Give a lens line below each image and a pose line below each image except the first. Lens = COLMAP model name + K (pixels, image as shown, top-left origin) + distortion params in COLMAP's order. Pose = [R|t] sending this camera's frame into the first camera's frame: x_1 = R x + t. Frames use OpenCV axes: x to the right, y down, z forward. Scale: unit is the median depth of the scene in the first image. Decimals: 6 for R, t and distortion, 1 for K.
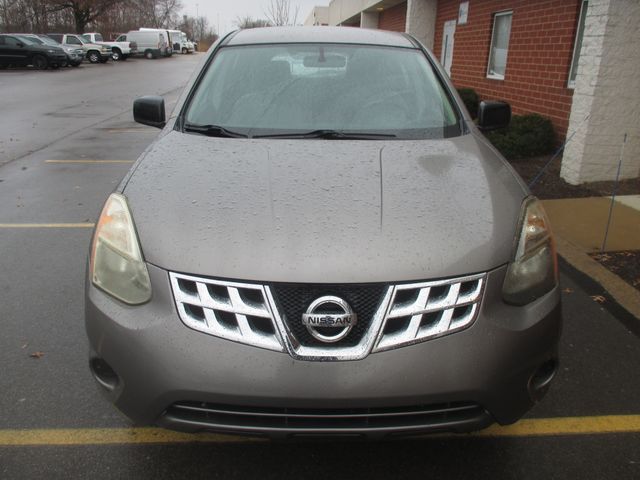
lens RADIAL K [[527.4, 0, 319.9], [0, 527.4, 234.8], [0, 0, 1]] dist [-0.046172, 0.004964]
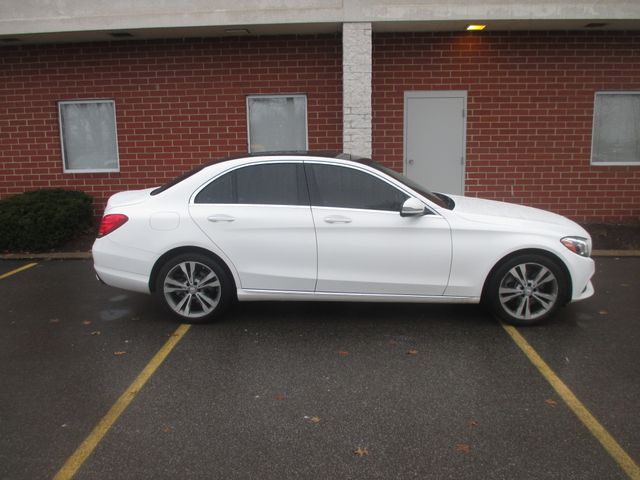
lens RADIAL K [[527.4, 0, 318.4], [0, 527.4, 236.2], [0, 0, 1]] dist [-0.046172, 0.004964]
pose [[0.096834, -0.205489, 0.973857, -0.904787], [0.342775, 0.925484, 0.161198, -0.364307], [-0.934414, 0.318204, 0.160054, 0.924488]]
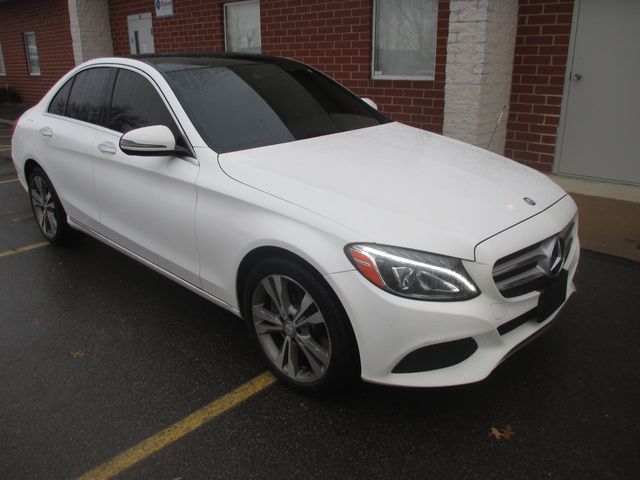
lens RADIAL K [[527.4, 0, 318.9], [0, 527.4, 235.6], [0, 0, 1]] dist [-0.046172, 0.004964]
pose [[0.727583, -0.255919, 0.636498, -0.363114], [0.254858, 0.962245, 0.095564, -0.160767], [-0.636923, 0.092686, 0.765335, 0.458375]]
